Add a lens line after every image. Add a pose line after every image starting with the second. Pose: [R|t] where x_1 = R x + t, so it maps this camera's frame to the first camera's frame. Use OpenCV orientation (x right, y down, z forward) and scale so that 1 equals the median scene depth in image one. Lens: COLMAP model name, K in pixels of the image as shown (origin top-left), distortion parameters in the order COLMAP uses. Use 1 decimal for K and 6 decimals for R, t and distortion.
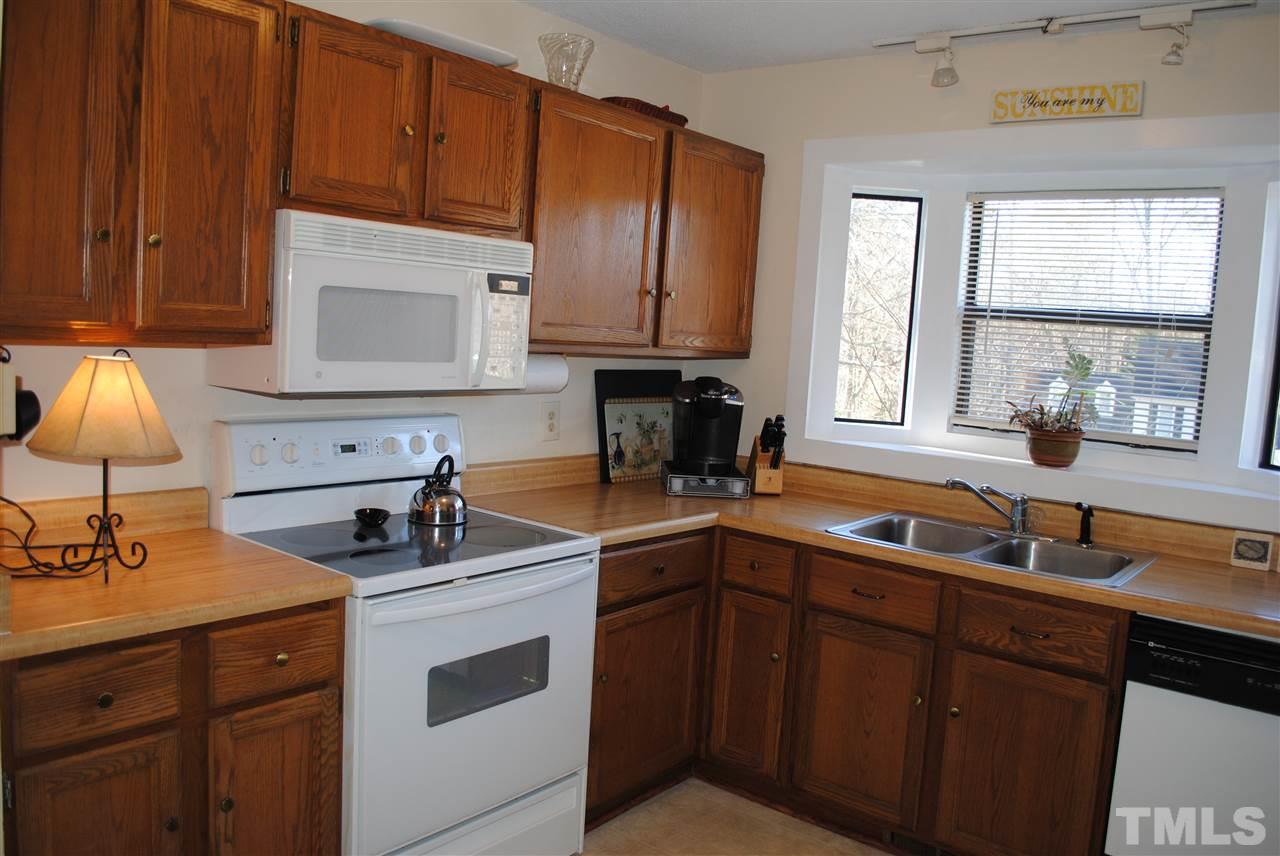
lens RADIAL K [[1003.5, 0, 641.4], [0, 1003.5, 430.2], [0, 0, 1]] dist [-0.078351, 0.004151]
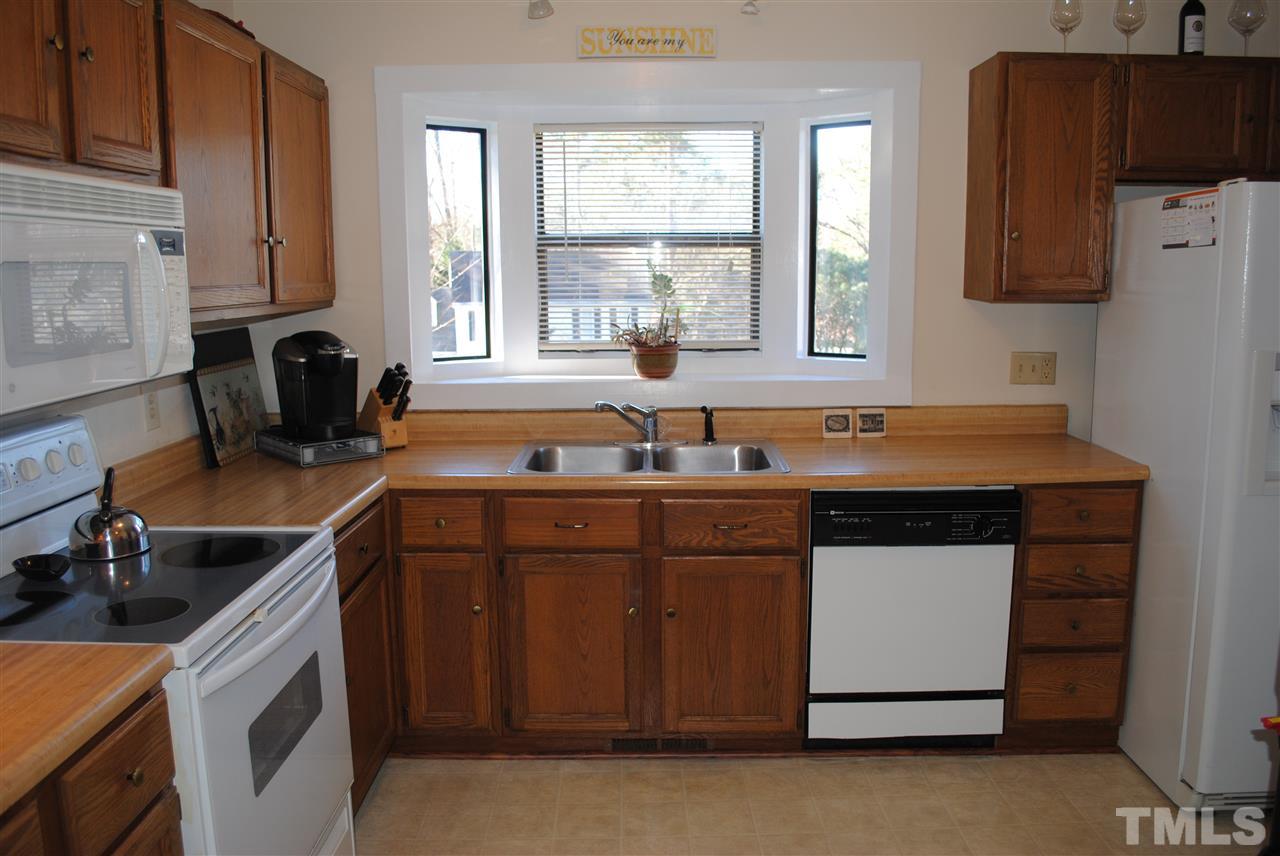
lens RADIAL K [[1003.5, 0, 641.4], [0, 1003.5, 431.0], [0, 0, 1]] dist [-0.078351, 0.004151]
pose [[0.784721, -0.164830, 0.597531, -0.293541], [0.118612, 0.986112, 0.116250, -0.039389], [-0.608394, -0.020350, 0.793374, 0.130013]]
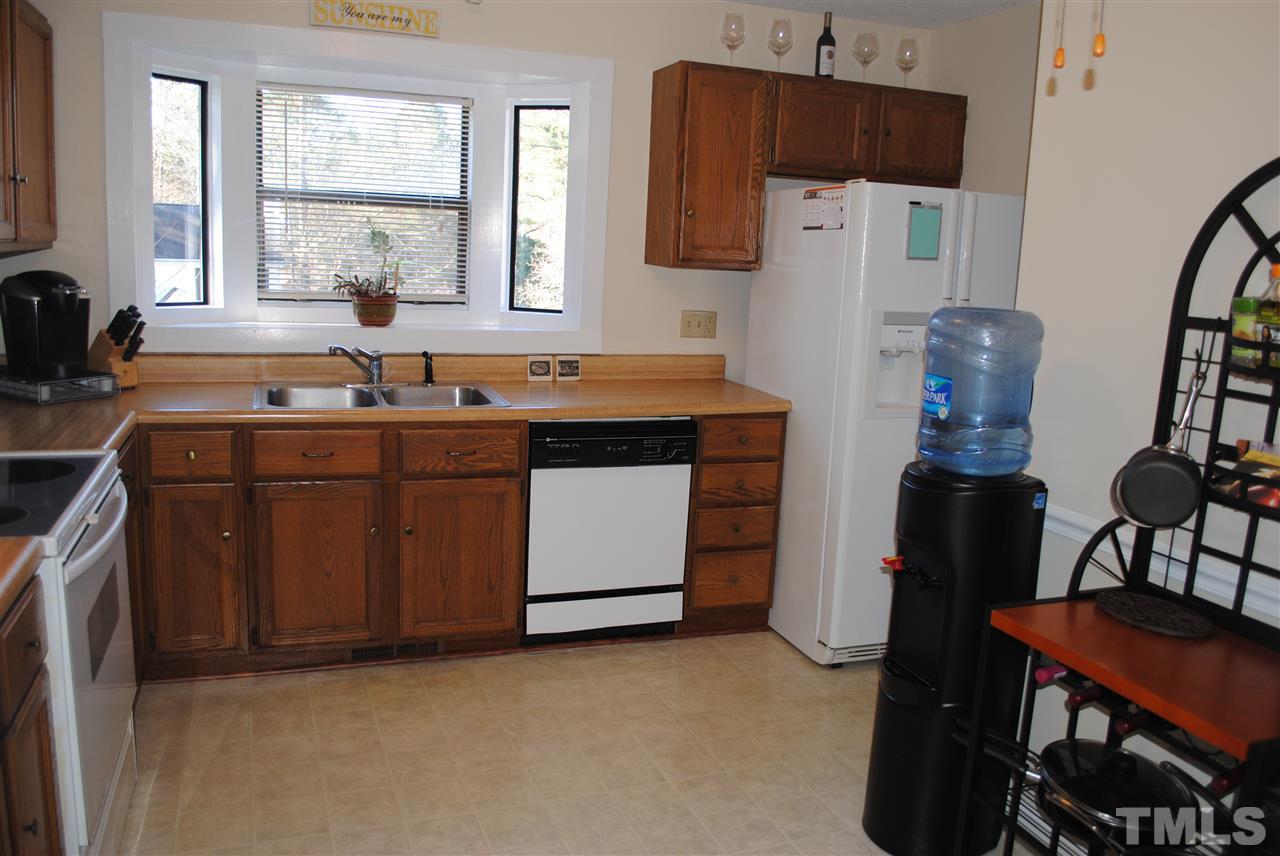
lens RADIAL K [[1003.5, 0, 635.7], [0, 1003.5, 429.3], [0, 0, 1]] dist [-0.078351, 0.004151]
pose [[0.528959, -0.189888, 0.827130, -0.473935], [0.071499, 0.981152, 0.179523, -0.037722], [-0.845630, -0.035821, 0.532566, 0.088146]]
